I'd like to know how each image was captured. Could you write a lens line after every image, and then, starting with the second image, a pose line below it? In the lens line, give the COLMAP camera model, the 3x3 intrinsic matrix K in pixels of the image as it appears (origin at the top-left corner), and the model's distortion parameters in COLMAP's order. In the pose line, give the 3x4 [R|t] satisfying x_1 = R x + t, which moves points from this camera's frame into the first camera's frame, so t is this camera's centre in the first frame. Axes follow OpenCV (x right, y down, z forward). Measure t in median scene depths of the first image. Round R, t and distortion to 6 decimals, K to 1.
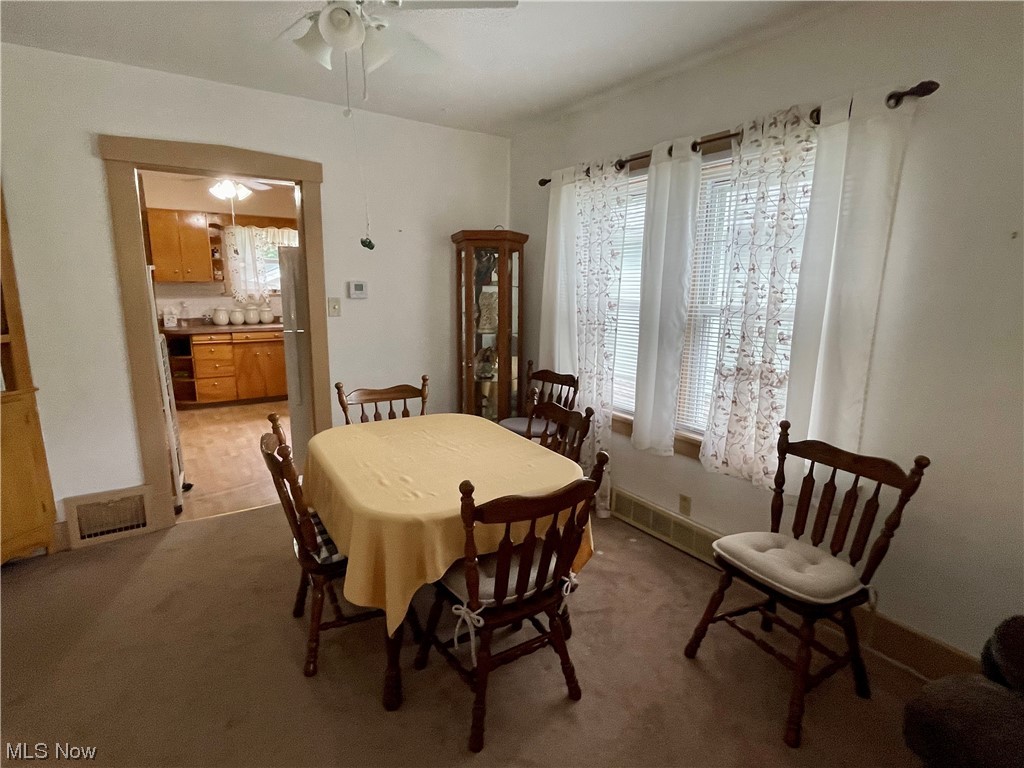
lens RADIAL K [[518.0, 0, 510.4], [0, 518.0, 380.9], [0, 0, 1]] dist [0.000296, 0.000065]
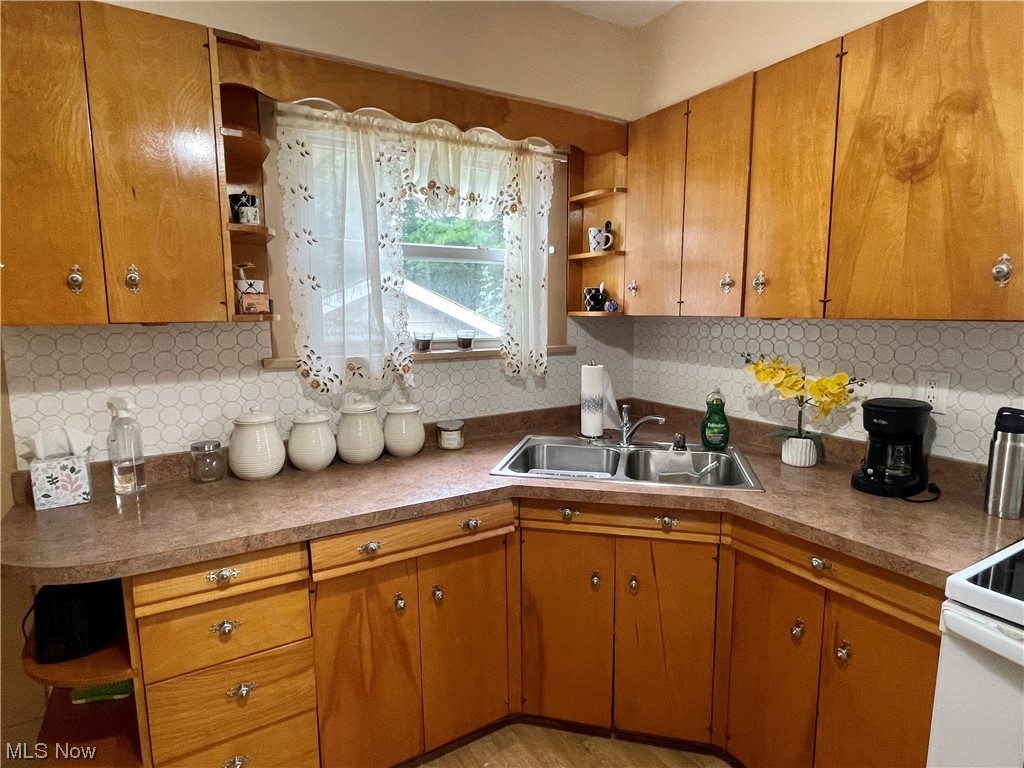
lens RADIAL K [[558.8, 0, 510.3], [0, 558.8, 381.2], [0, 0, 1]] dist [-0.000403, -0.002235]
pose [[0.998866, -0.016525, -0.044657, -0.419183], [0.013698, 0.997926, -0.062905, -0.140329], [0.045604, 0.062222, 0.997020, 0.722696]]
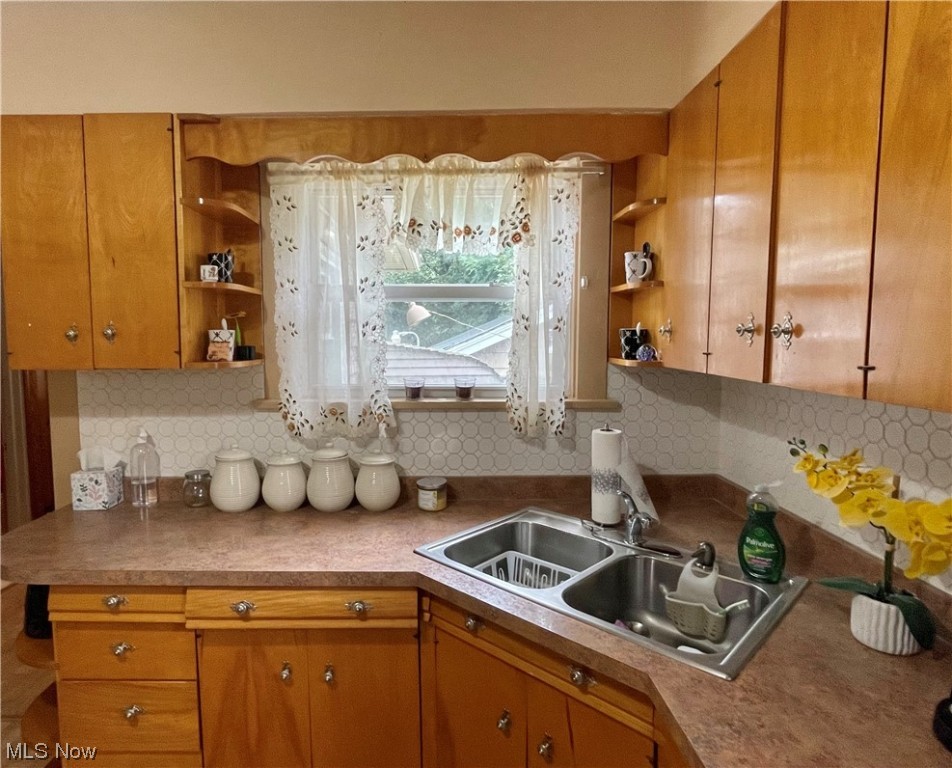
lens RADIAL K [[557.4, 0, 437.2], [0, 557.4, 377.6], [0, 0, 1]] dist [-0.003380, -0.000507]
pose [[0.826872, 0.025225, -0.561824, -0.292146], [-0.089970, 0.992060, -0.087874, -0.167645], [0.555147, 0.123208, 0.822576, 0.809334]]
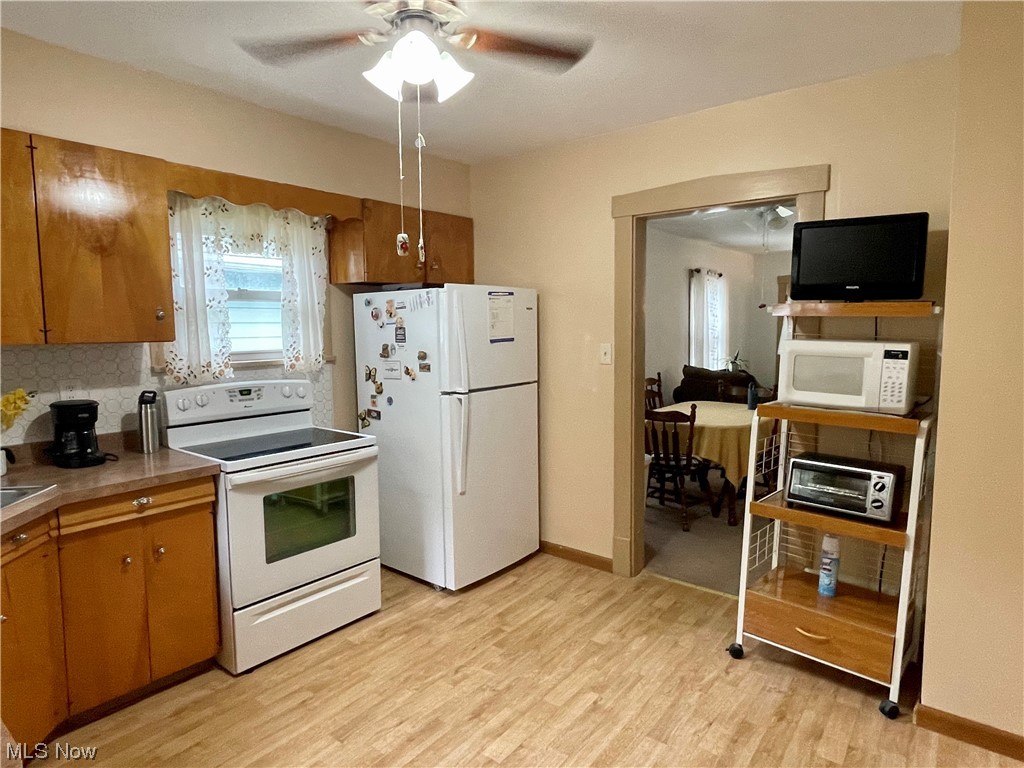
lens RADIAL K [[600.5, 0, 512.1], [0, 600.5, 384.6], [0, 0, 1]] dist [-0.007250, 0.000327]
pose [[-0.322978, -0.107293, 0.940305, -0.723379], [0.183536, 0.967590, 0.173447, -0.172052], [-0.928439, 0.228600, -0.292818, 0.840072]]
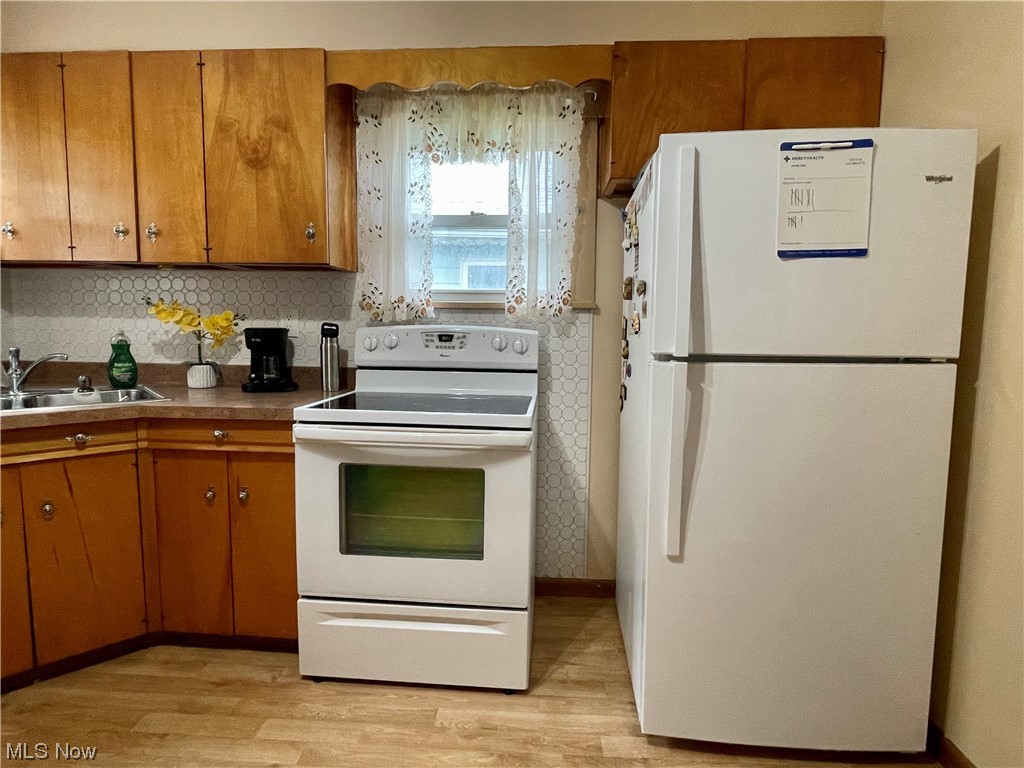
lens RADIAL K [[558.8, 0, 514.3], [0, 558.8, 383.1], [0, 0, 1]] dist [-0.000403, -0.002235]
pose [[0.596749, -0.087512, 0.797641, -0.451974], [0.148626, 0.988890, -0.002700, -0.081126], [-0.788543, 0.120162, 0.603126, 0.641142]]
